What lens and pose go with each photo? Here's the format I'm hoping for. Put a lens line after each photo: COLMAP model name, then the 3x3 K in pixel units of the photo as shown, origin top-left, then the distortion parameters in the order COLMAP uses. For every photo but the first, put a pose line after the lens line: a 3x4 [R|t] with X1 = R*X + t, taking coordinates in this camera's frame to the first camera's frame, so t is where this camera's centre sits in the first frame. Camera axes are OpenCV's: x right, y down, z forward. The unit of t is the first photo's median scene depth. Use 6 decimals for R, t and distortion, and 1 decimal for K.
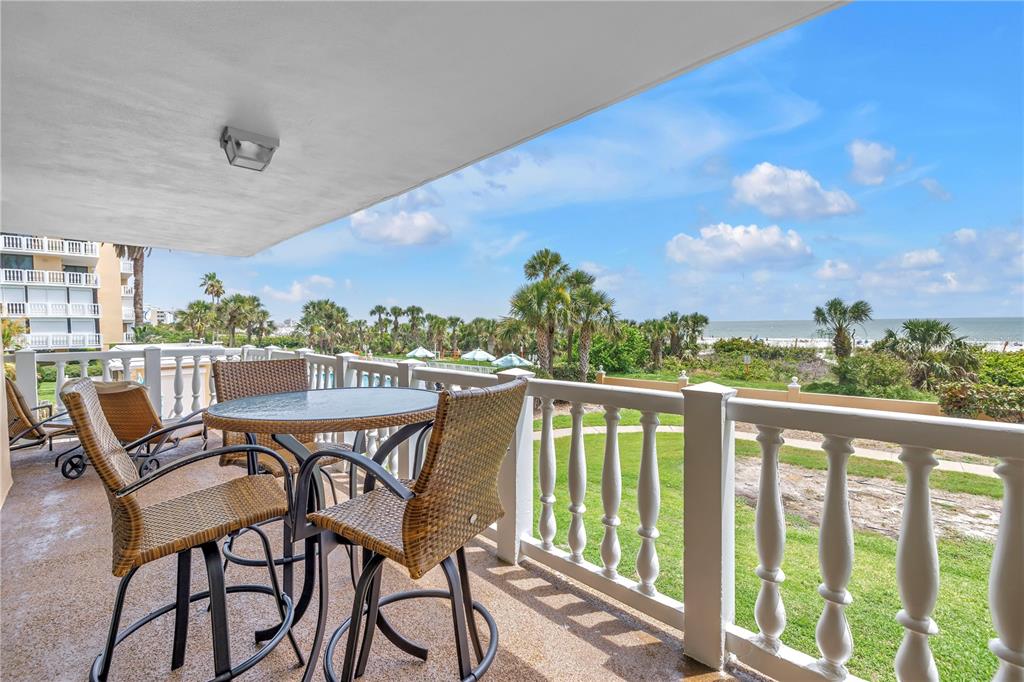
lens RADIAL K [[441.3, 0, 505.8], [0, 441.3, 330.3], [0, 0, 1]] dist [0.000597, 0.000287]
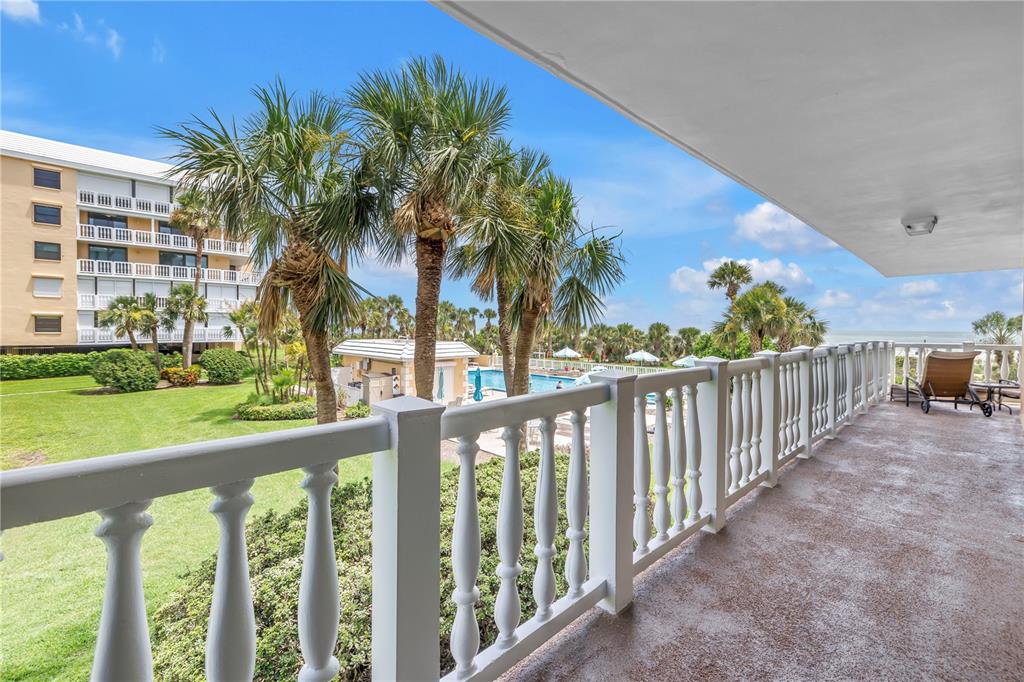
lens RADIAL K [[441.3, 0, 505.8], [0, 441.3, 330.3], [0, 0, 1]] dist [0.000597, 0.000287]
pose [[0.999745, 0.022535, -0.001284, -0.256521], [-0.022545, 0.999712, -0.008262, 0.005992], [0.001097, 0.008289, 0.999965, -0.059208]]
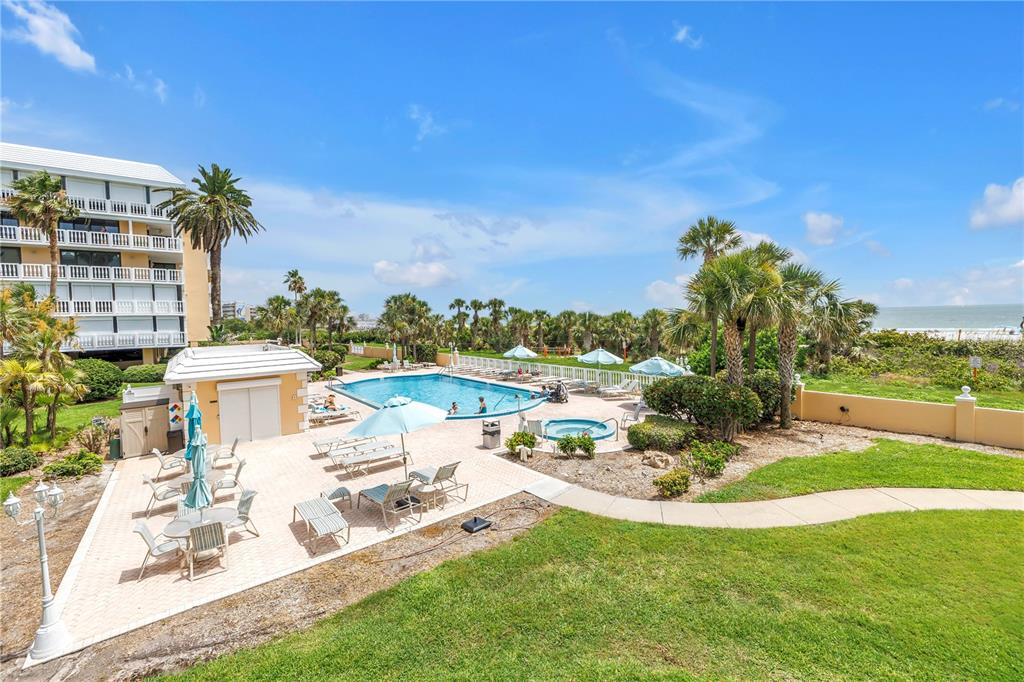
lens RADIAL K [[424.3, 0, 514.3], [0, 424.3, 316.3], [0, 0, 1]] dist [-0.000747, -0.000046]
pose [[0.993695, -0.011399, -0.111535, -0.085086], [0.009728, 0.999832, -0.015517, -0.004178], [0.111693, 0.014334, 0.993639, 0.138003]]
